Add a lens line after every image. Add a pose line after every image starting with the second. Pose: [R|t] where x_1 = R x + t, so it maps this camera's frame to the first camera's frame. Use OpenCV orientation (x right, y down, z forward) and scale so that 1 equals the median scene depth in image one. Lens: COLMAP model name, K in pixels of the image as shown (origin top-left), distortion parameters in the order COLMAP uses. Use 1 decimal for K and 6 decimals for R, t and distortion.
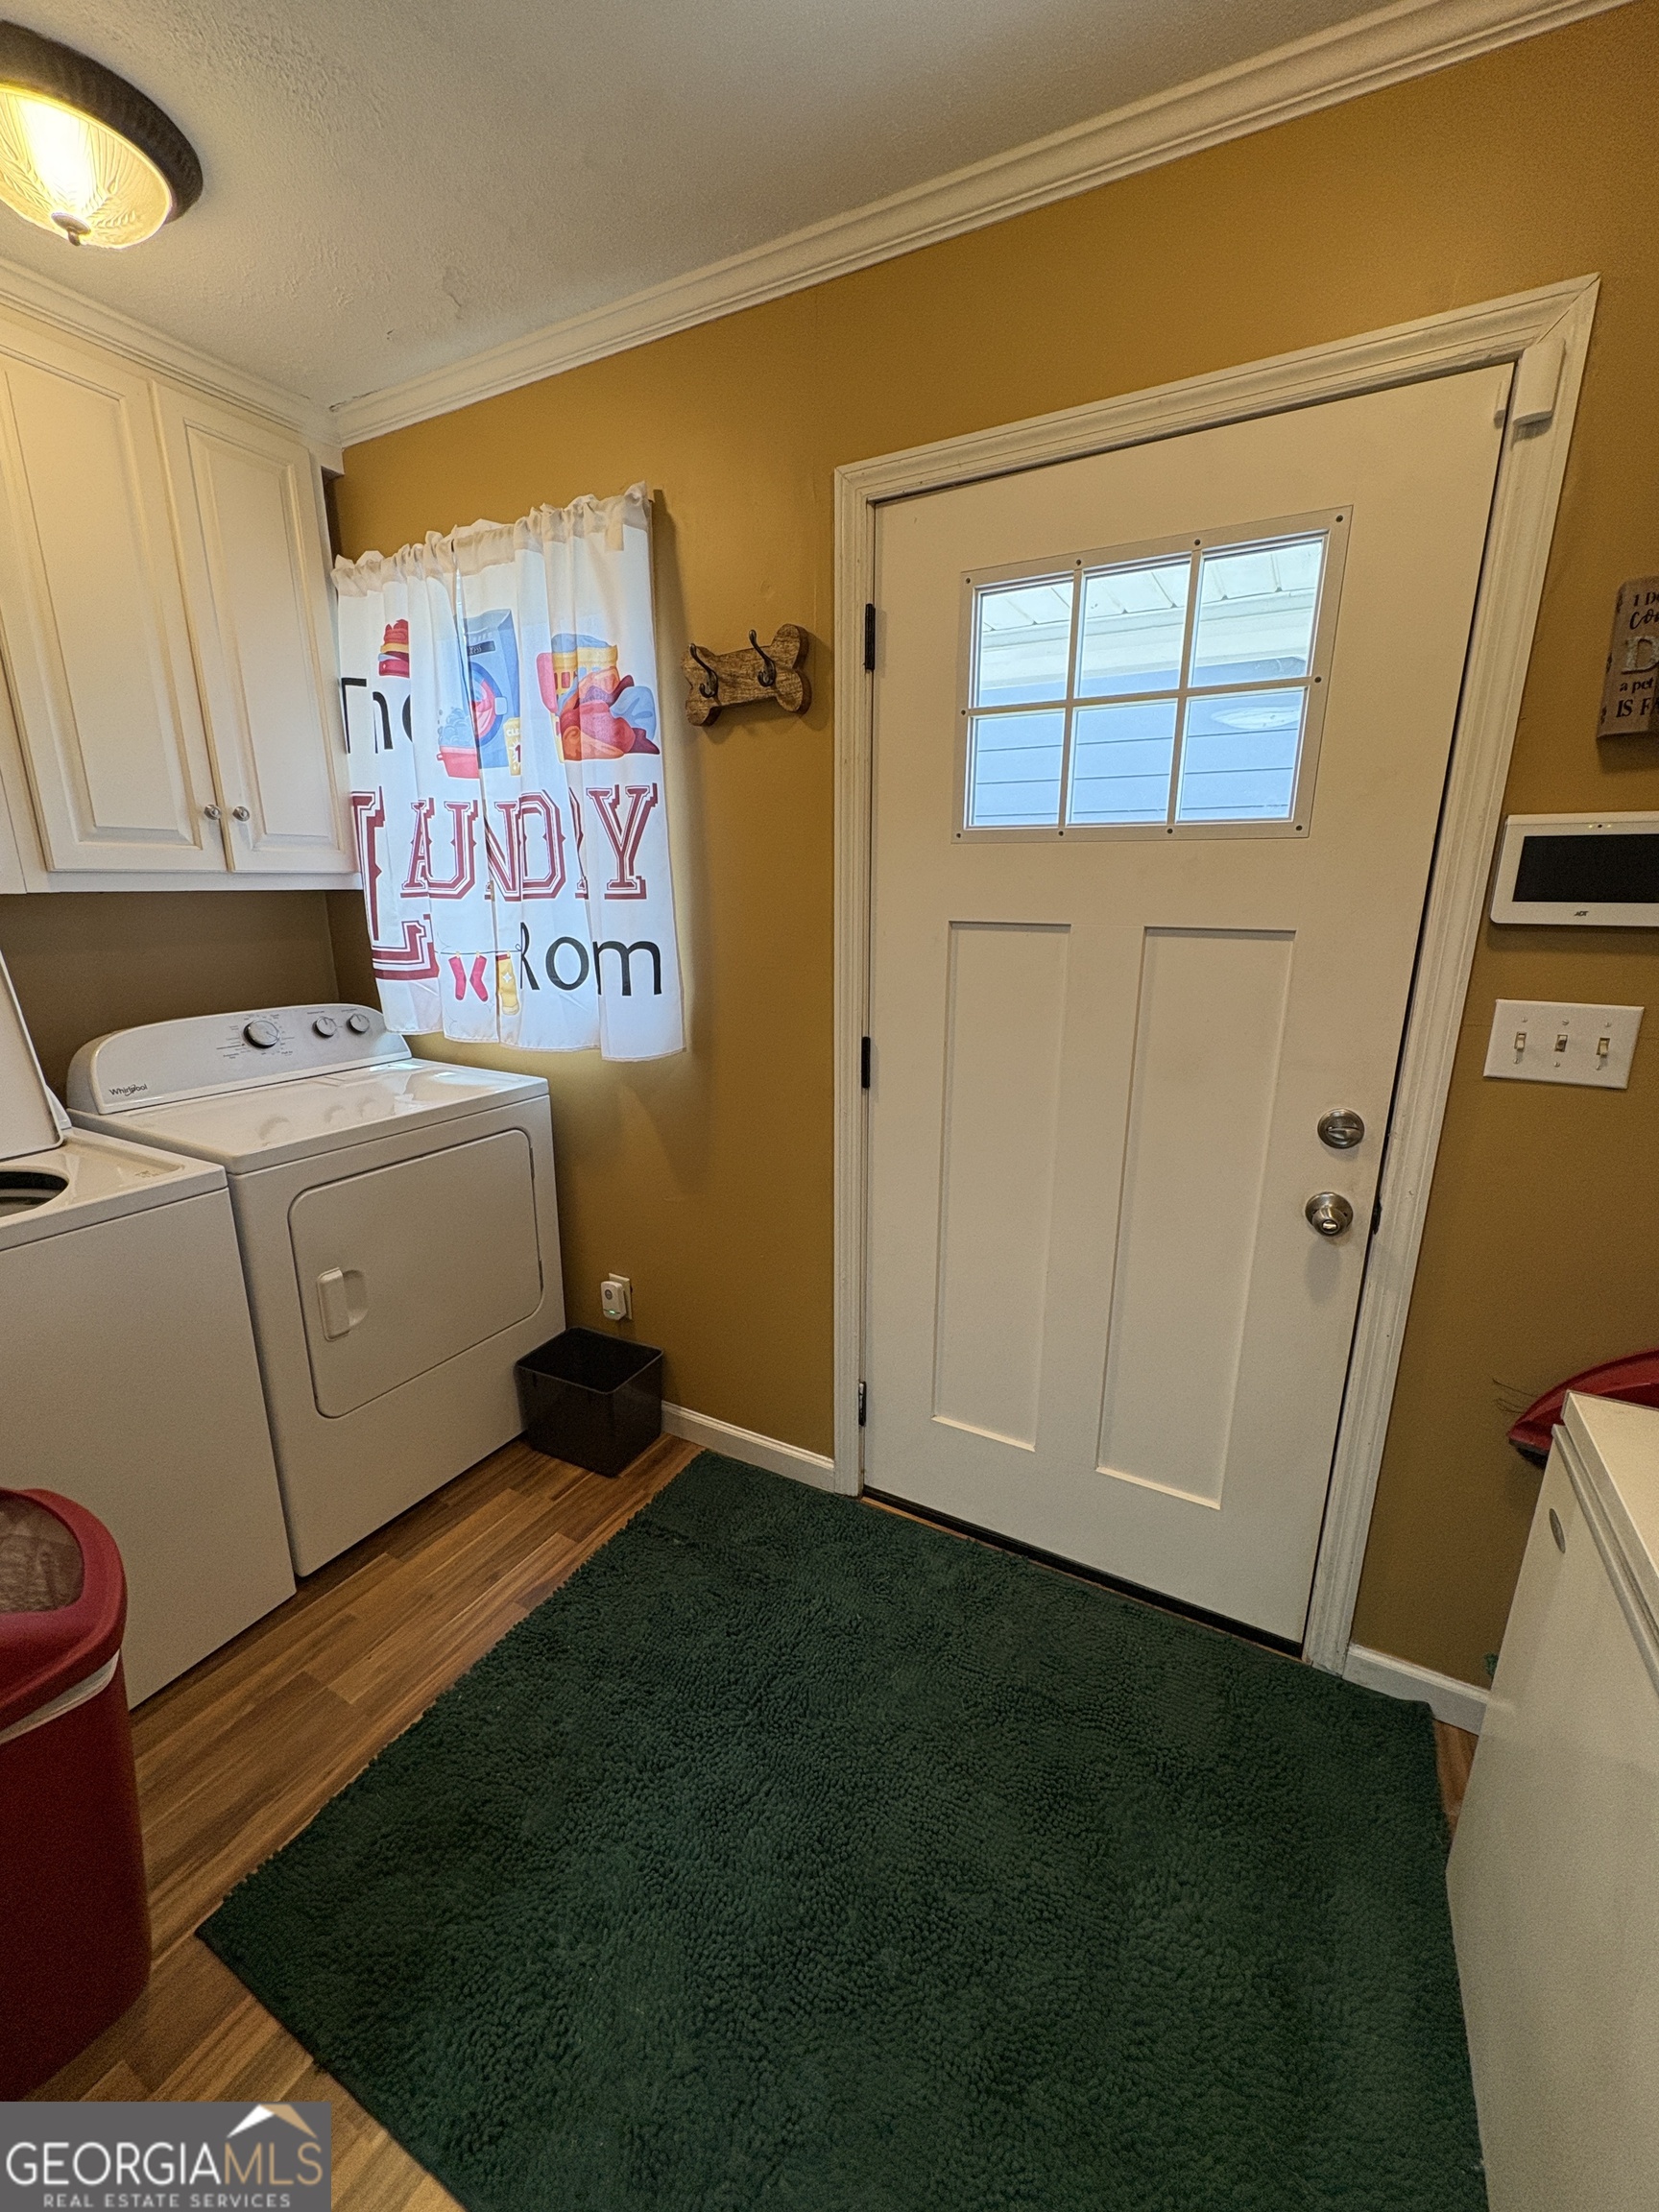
lens RADIAL K [[881.1, 0, 834.6], [0, 881.1, 1107.4], [0, 0, 1]] dist [0.000651, 0.000132]
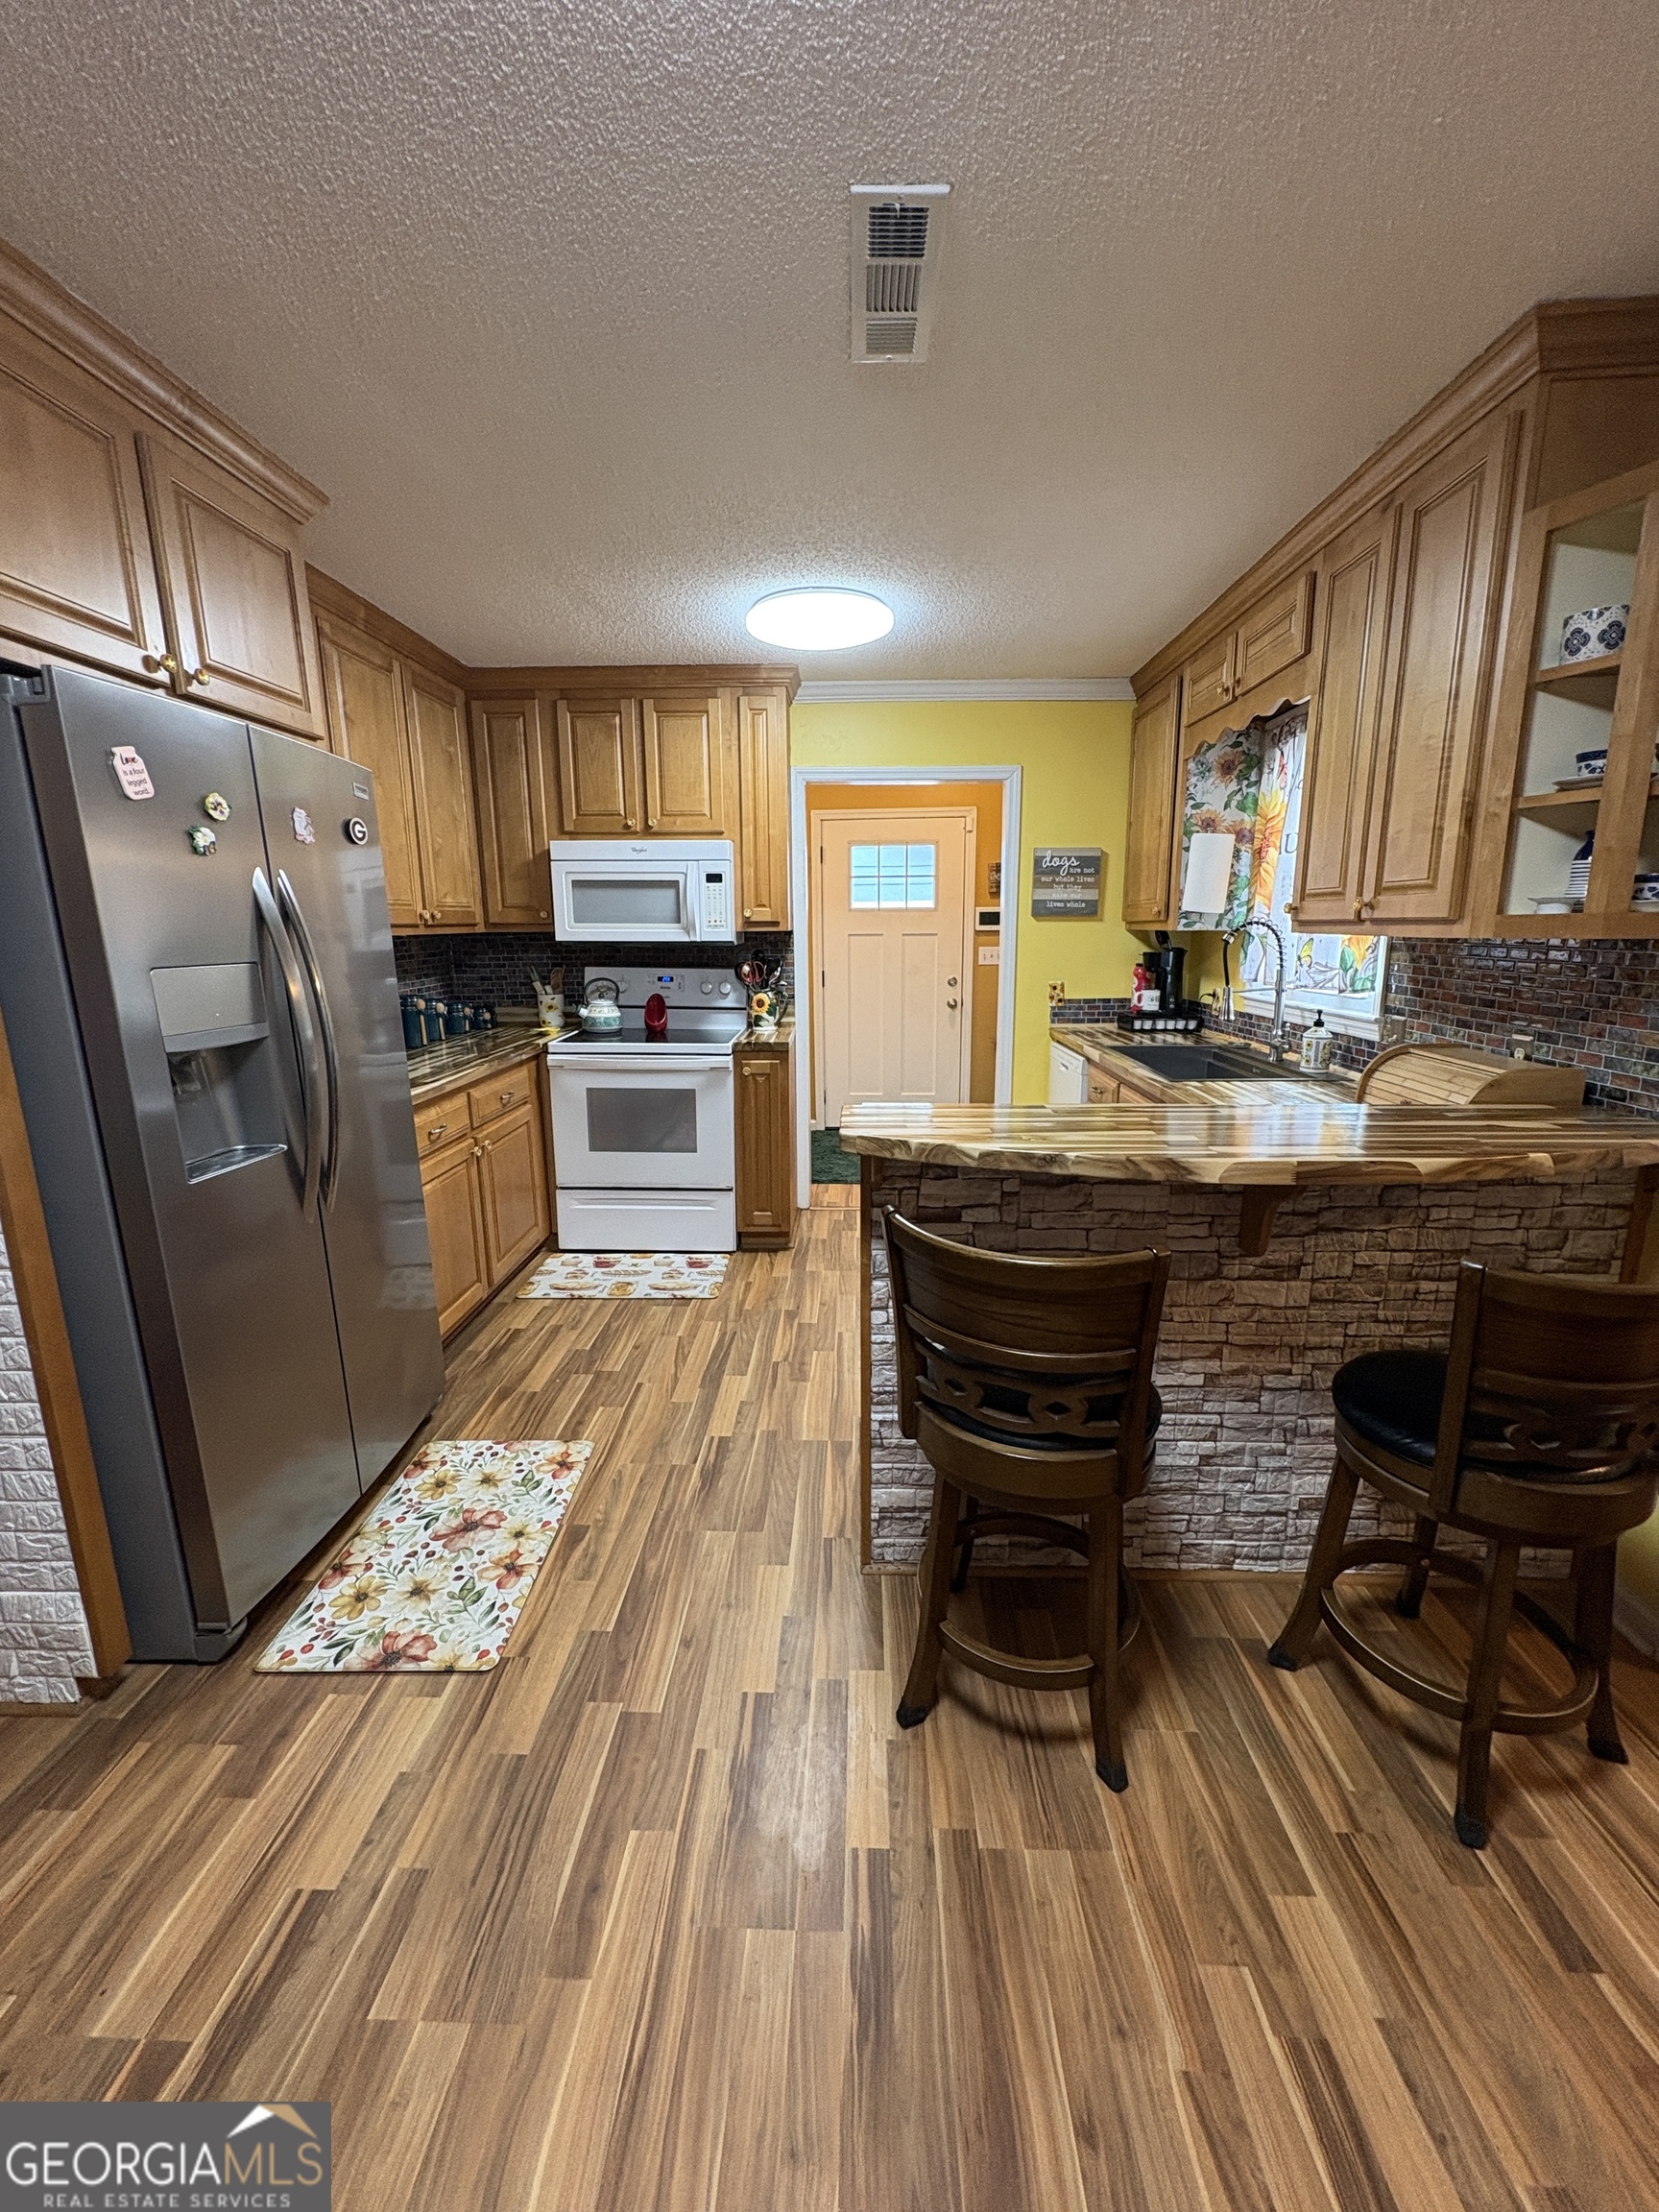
lens RADIAL K [[881.1, 0, 826.0], [0, 881.1, 1117.5], [0, 0, 1]] dist [0.000651, 0.000132]
pose [[0.891033, -0.100273, 0.442725, -1.833802], [0.123016, 0.992141, -0.022874, 0.672734], [-0.436952, 0.074844, 0.896366, -2.380068]]
